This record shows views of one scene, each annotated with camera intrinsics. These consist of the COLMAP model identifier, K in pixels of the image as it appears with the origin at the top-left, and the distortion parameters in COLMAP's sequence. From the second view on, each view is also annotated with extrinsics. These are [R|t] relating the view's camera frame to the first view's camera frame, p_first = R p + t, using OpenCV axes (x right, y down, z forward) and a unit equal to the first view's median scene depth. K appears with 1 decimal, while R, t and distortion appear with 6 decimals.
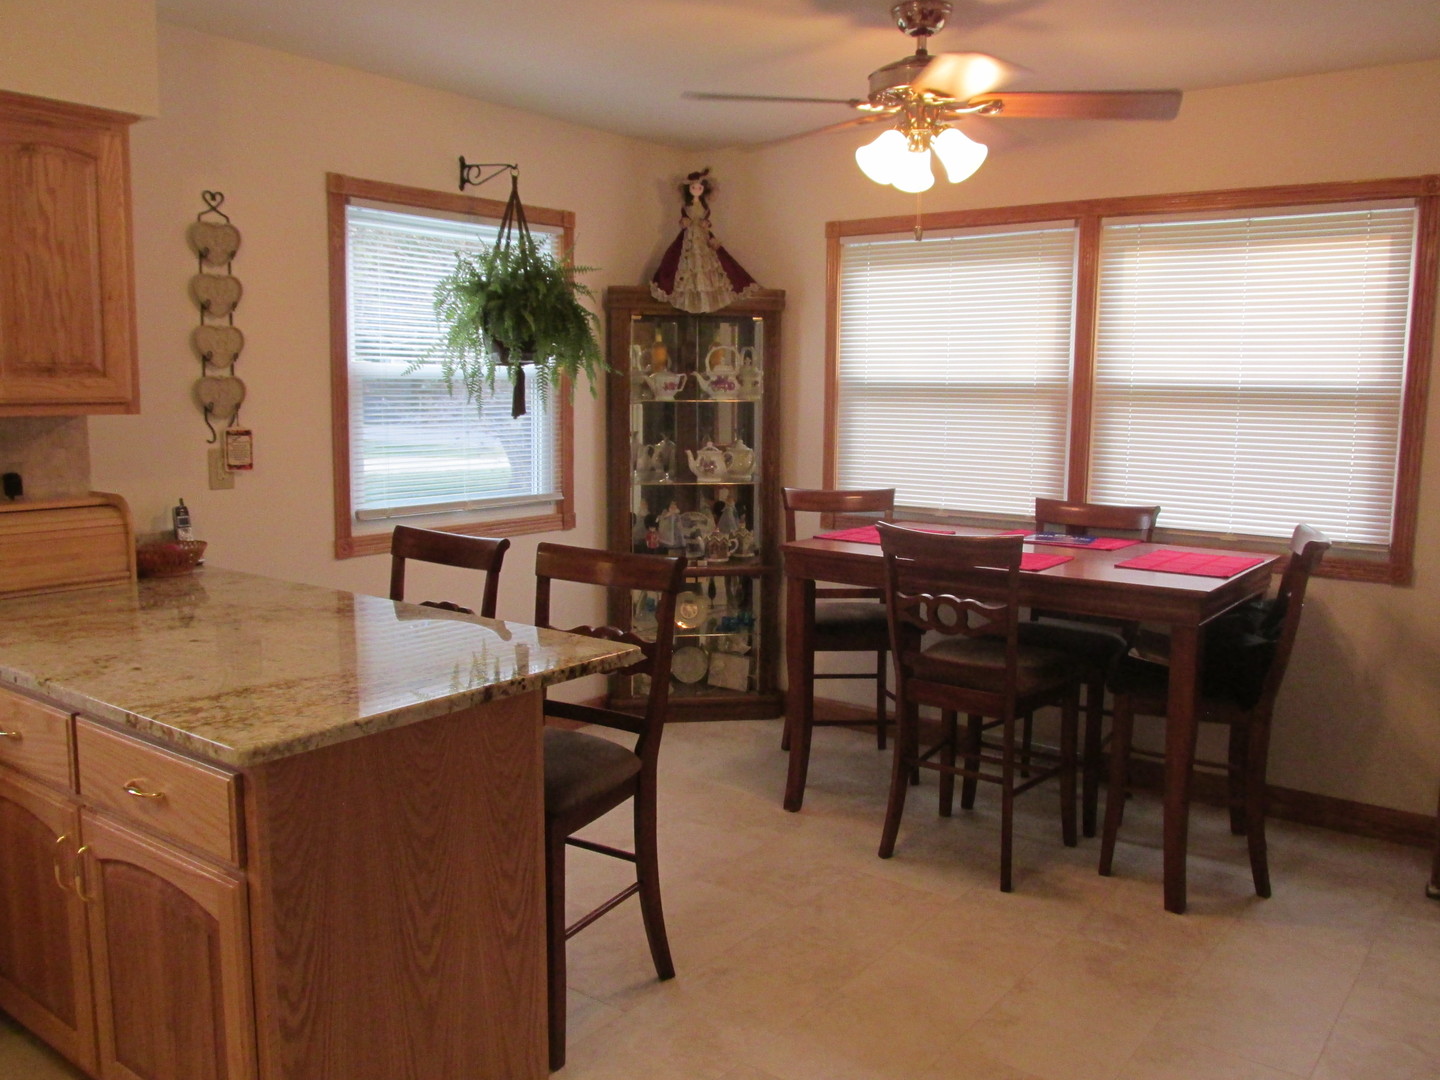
lens RADIAL K [[1196.3, 0, 741.2], [0, 1196.3, 538.2], [0, 0, 1]] dist [-0.035554, -0.000827]
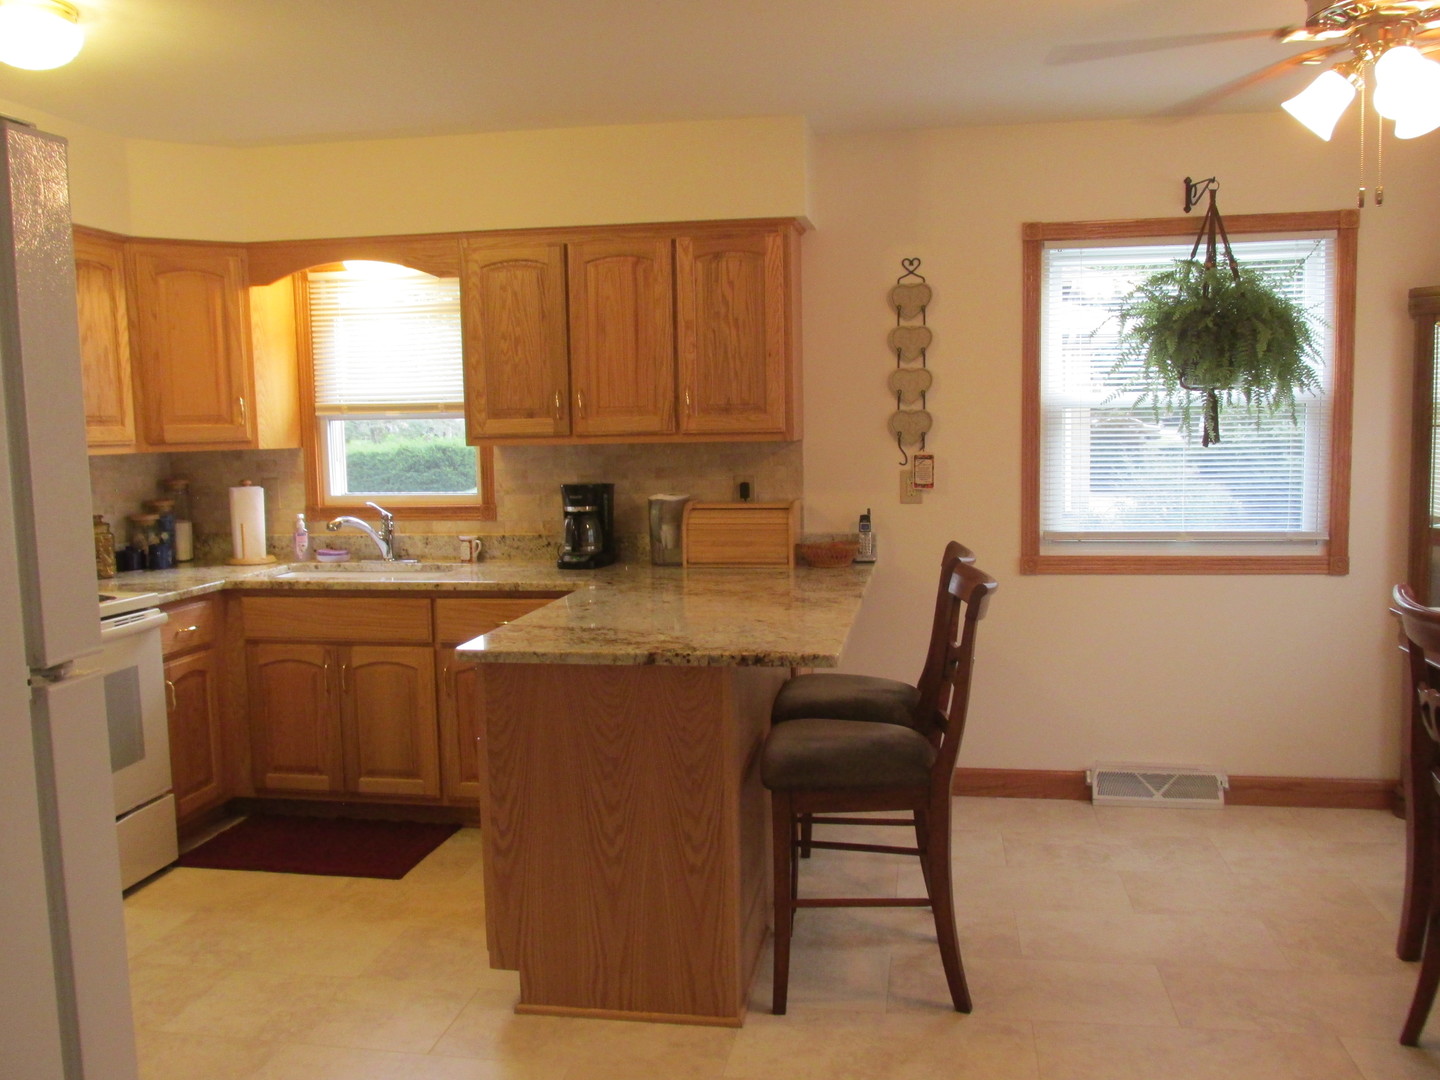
lens RADIAL K [[1207.9, 0, 728.3], [0, 1207.9, 535.2], [0, 0, 1]] dist [-0.038489, 0.015077]
pose [[0.453616, 0.065905, -0.888757, 0.675051], [-0.091855, 0.995408, 0.026931, -0.029976], [0.886451, 0.069420, 0.457587, 0.332079]]
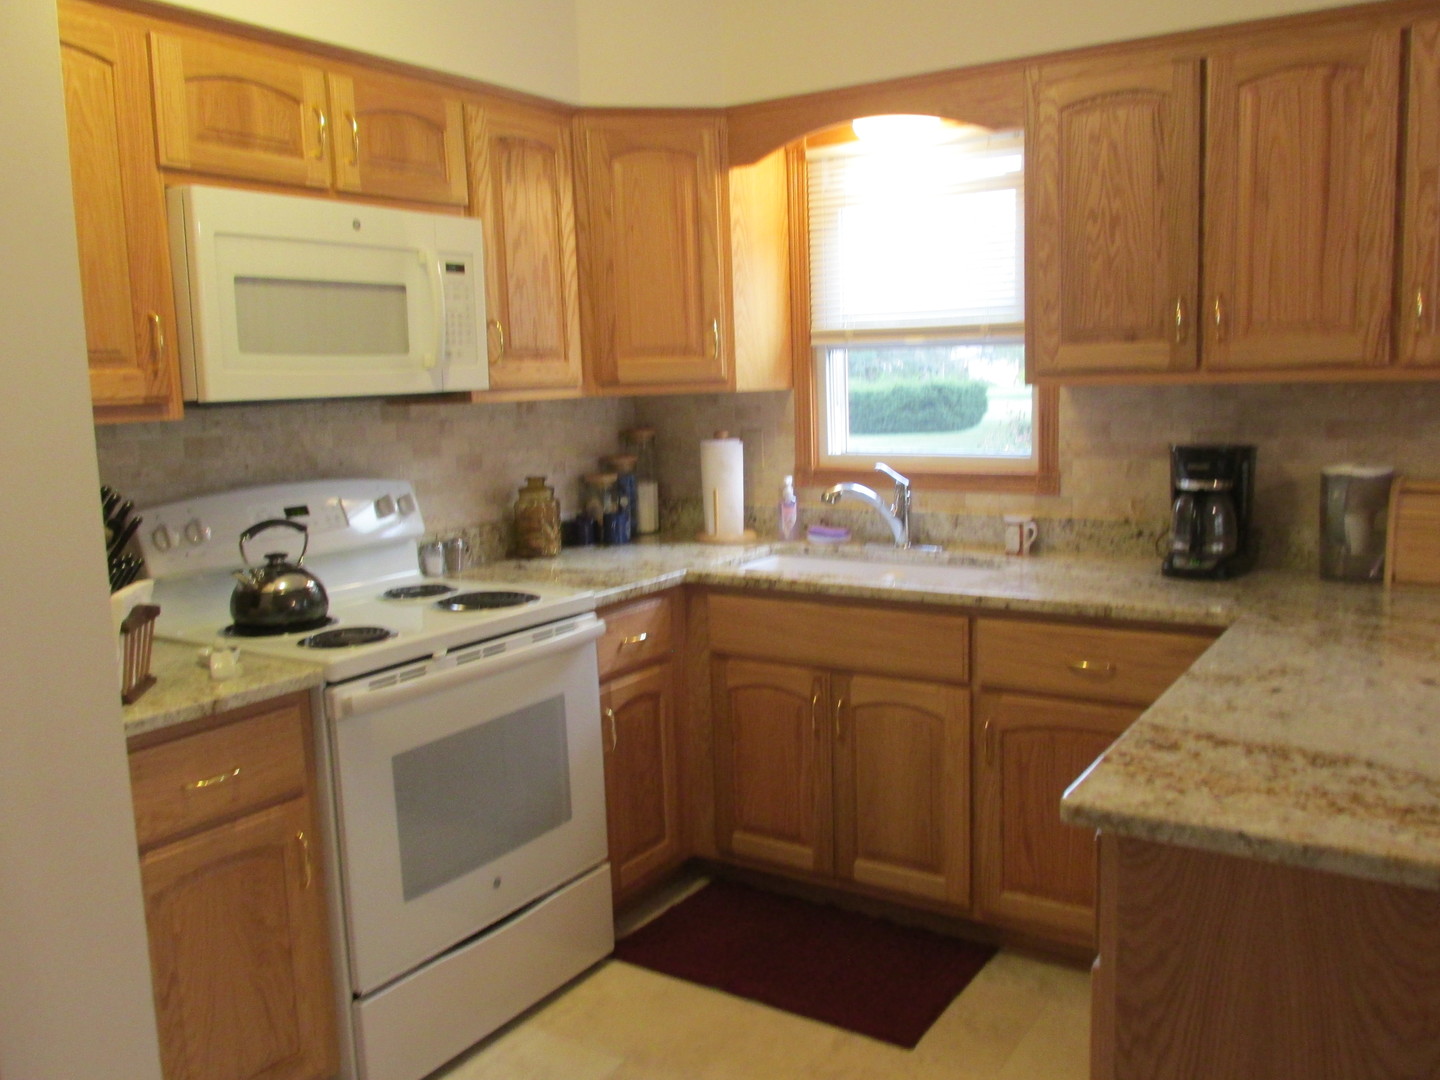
lens RADIAL K [[1201.1, 0, 715.6], [0, 1201.1, 537.0], [0, 0, 1]] dist [-0.035050, 0.000138]
pose [[0.061190, 0.124718, -0.990304, 0.191043], [-0.096765, 0.988231, 0.118478, -0.038762], [0.993425, 0.088577, 0.072538, 0.402506]]
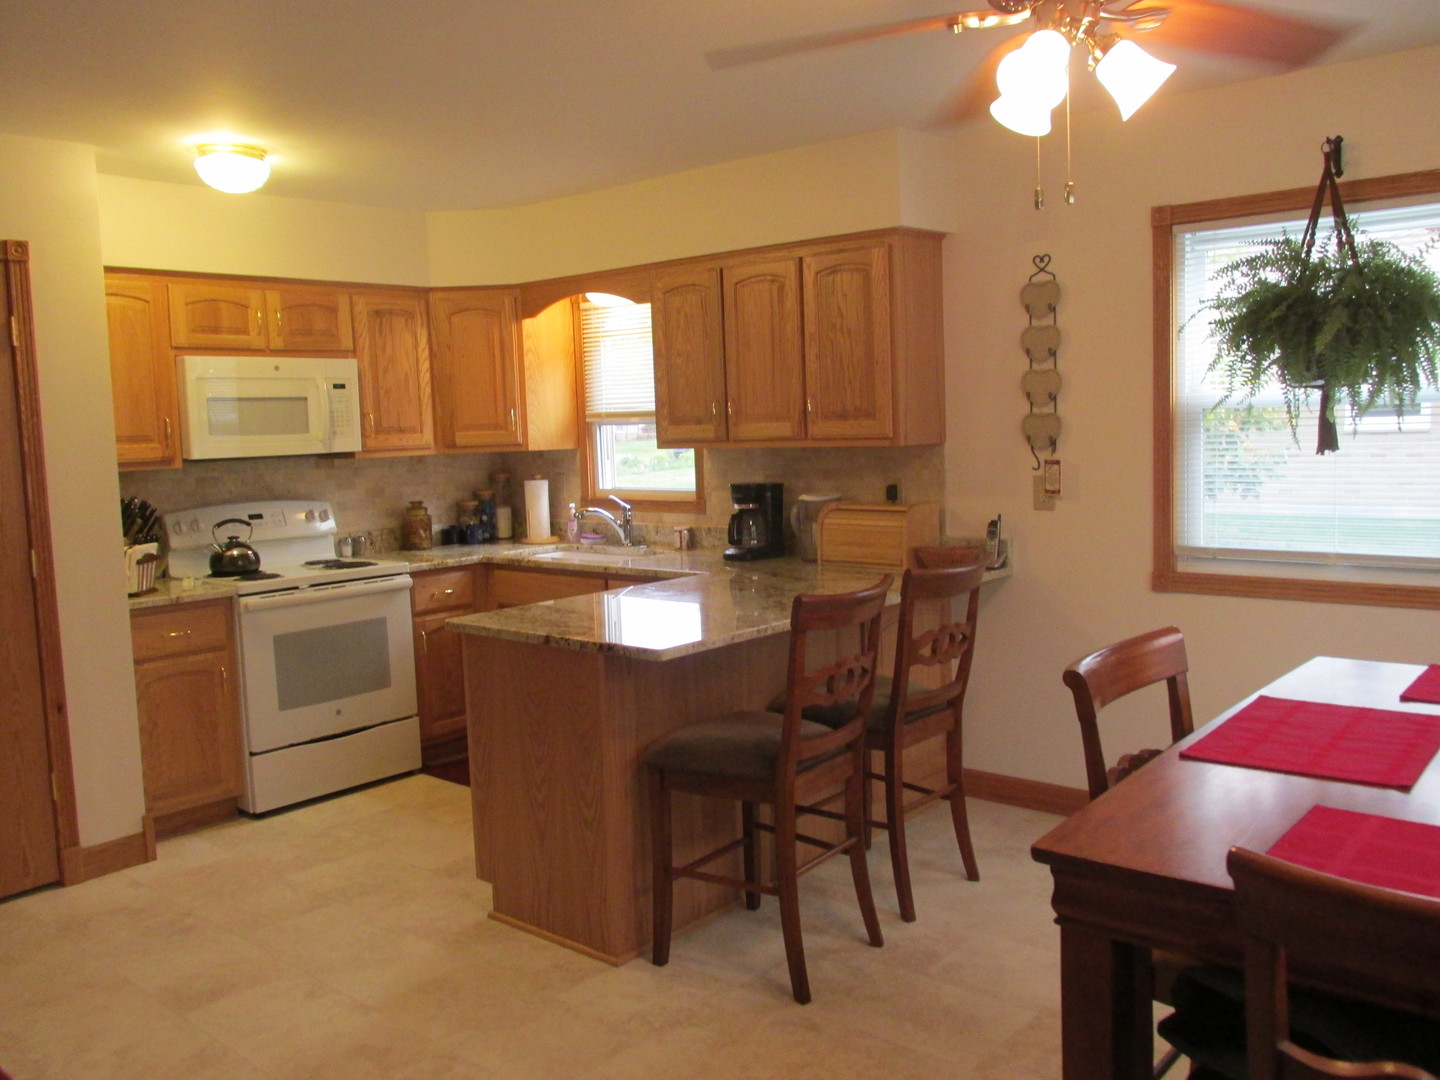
lens RADIAL K [[1205.1, 0, 720.0], [0, 1205.1, 540.0], [0, 0, 1]] dist [-0.040988, 0.002257]
pose [[-0.080068, 0.091900, -0.992544, 0.894669], [-0.095604, 0.990442, 0.099417, -0.117471], [0.992194, 0.102851, -0.070516, 0.919642]]
